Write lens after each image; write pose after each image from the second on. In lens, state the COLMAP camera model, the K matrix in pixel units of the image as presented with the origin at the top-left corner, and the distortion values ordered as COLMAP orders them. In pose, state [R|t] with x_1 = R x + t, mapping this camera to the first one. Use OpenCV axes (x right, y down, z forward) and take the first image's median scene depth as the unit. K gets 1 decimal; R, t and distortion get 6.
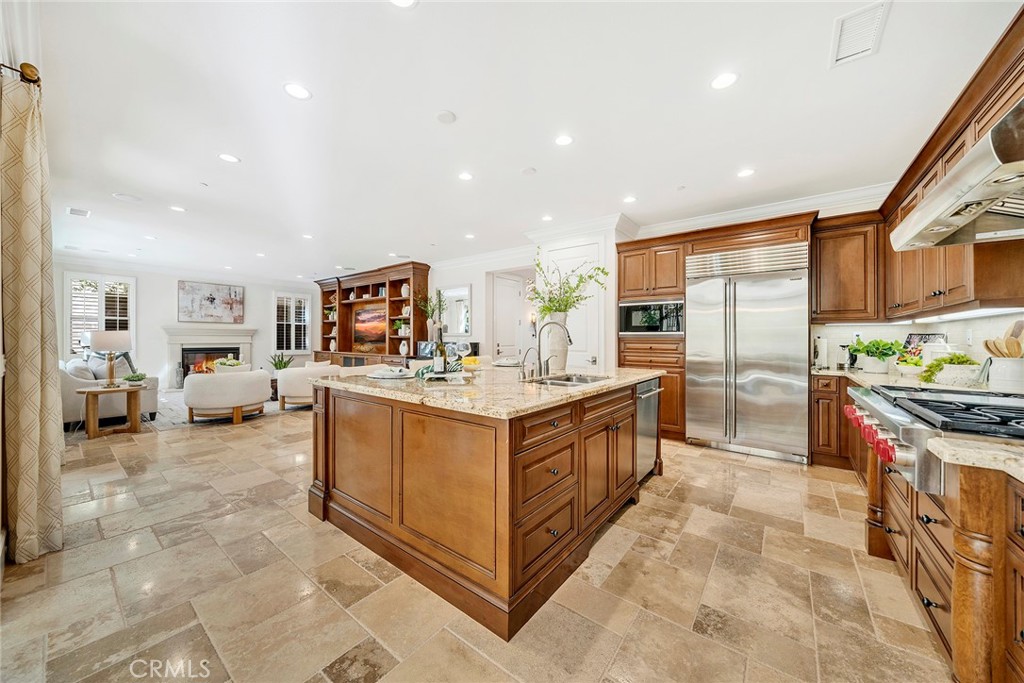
lens RADIAL K [[359.4, 0, 510.4], [0, 359.4, 335.1], [0, 0, 1]] dist [-0.001413, -0.000045]
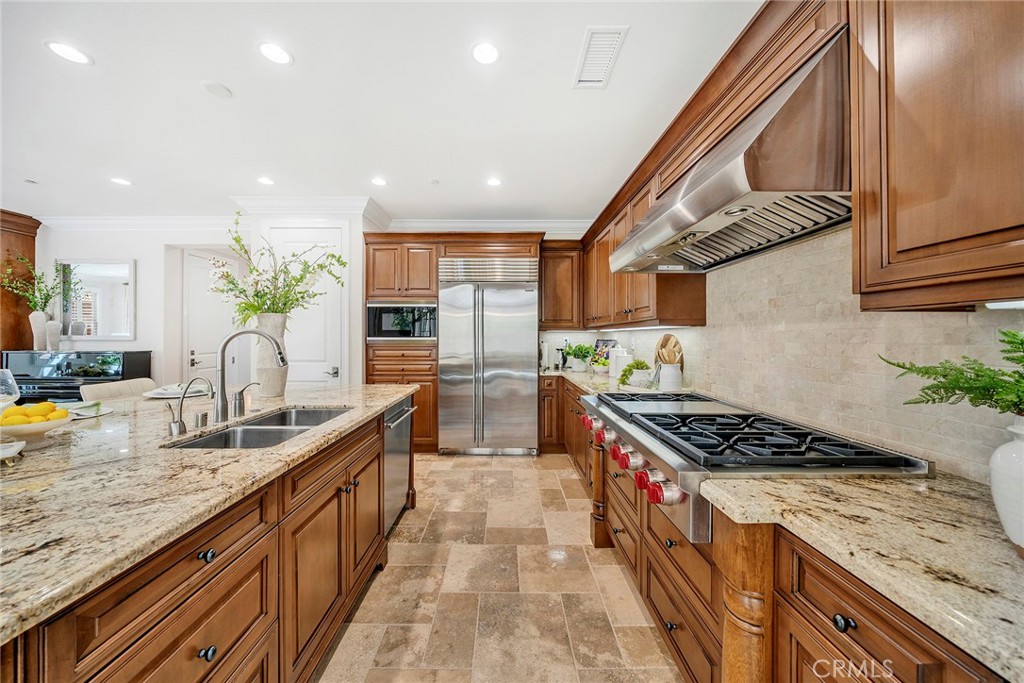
lens RADIAL K [[366.1, 0, 506.8], [0, 366.1, 335.5], [0, 0, 1]] dist [-0.008748, -0.000486]
pose [[0.797397, 0.001157, 0.603455, 0.070299], [-0.003455, 0.999991, 0.002647, -0.023956], [-0.603446, -0.004196, 0.797393, 0.173696]]
